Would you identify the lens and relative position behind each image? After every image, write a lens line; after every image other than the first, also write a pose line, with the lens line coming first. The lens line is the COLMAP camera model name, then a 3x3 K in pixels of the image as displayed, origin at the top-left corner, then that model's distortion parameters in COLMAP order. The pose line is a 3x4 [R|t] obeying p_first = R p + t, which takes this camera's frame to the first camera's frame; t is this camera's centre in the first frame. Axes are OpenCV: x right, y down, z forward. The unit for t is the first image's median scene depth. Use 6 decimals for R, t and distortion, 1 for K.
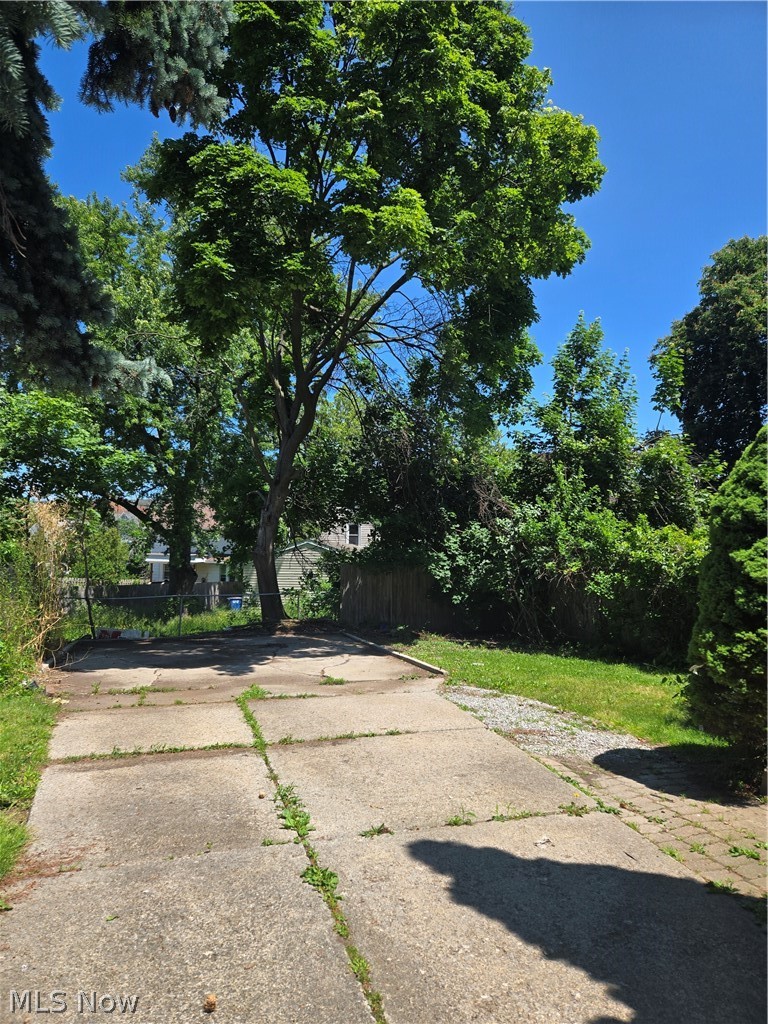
lens RADIAL K [[678.4, 0, 346.3], [0, 678.4, 504.7], [0, 0, 1]] dist [-0.000856, 0.000483]
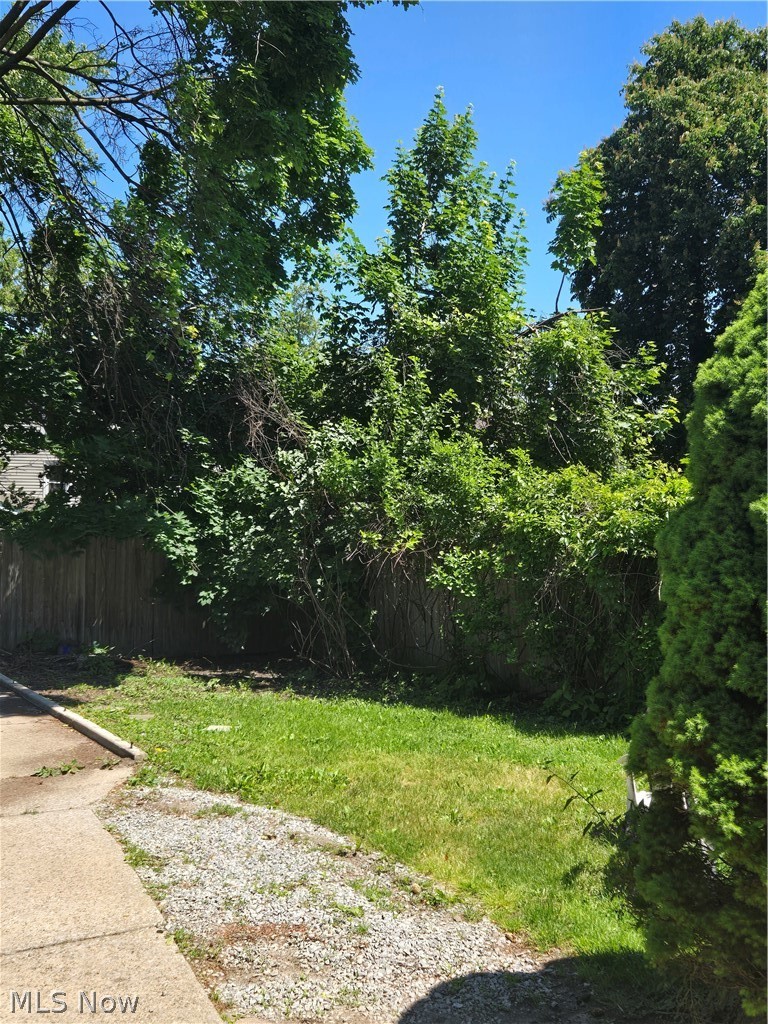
lens RADIAL K [[688.3, 0, 384.0], [0, 688.3, 512.0], [0, 0, 1]] dist [0.000016, -0.000673]
pose [[0.977465, 0.012600, 0.210721, 0.195939], [-0.023115, 0.998603, 0.047510, 0.043419], [-0.209828, -0.051310, 0.976391, 0.457066]]
